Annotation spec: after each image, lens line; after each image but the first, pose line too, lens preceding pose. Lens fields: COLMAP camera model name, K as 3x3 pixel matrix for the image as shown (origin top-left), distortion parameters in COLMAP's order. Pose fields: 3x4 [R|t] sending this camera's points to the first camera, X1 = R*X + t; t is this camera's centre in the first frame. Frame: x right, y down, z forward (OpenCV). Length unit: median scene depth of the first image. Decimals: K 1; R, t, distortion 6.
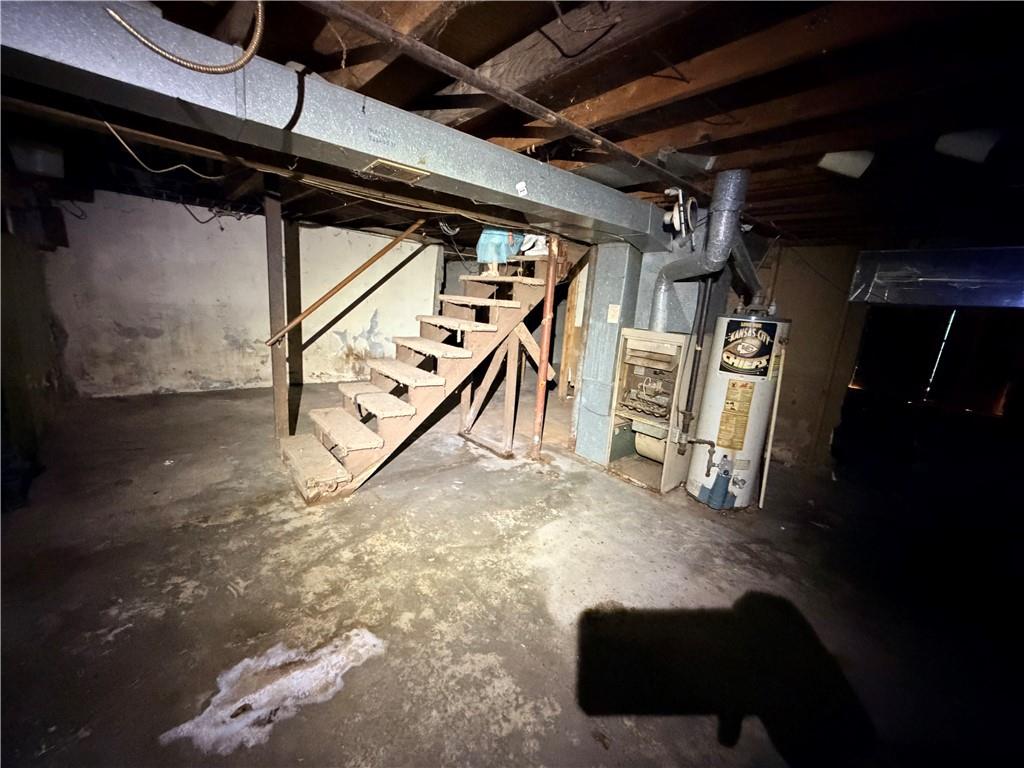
lens RADIAL K [[410.5, 0, 511.2], [0, 410.5, 382.6], [0, 0, 1]] dist [-0.000052, 0.000072]
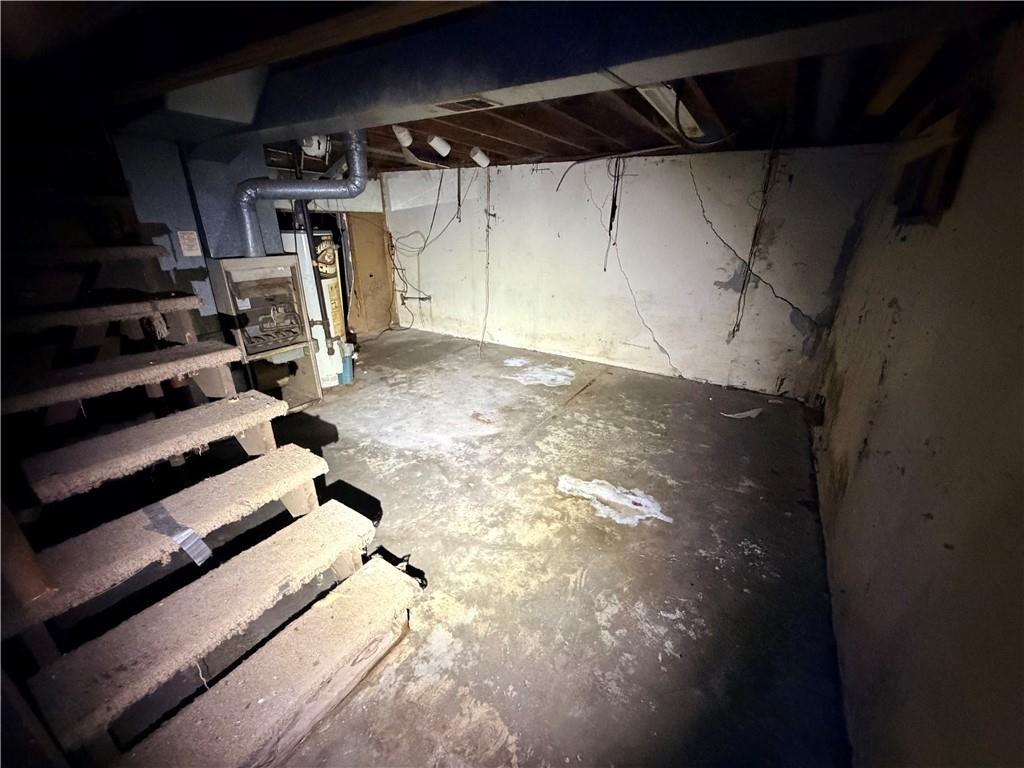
lens RADIAL K [[410.5, 0, 508.9], [0, 410.5, 384.5], [0, 0, 1]] dist [-0.000052, 0.000072]
pose [[-0.302473, -0.426132, 0.852597, -1.297477], [0.155445, 0.860468, 0.485213, -0.416679], [-0.940397, 0.279295, -0.194029, 1.256704]]
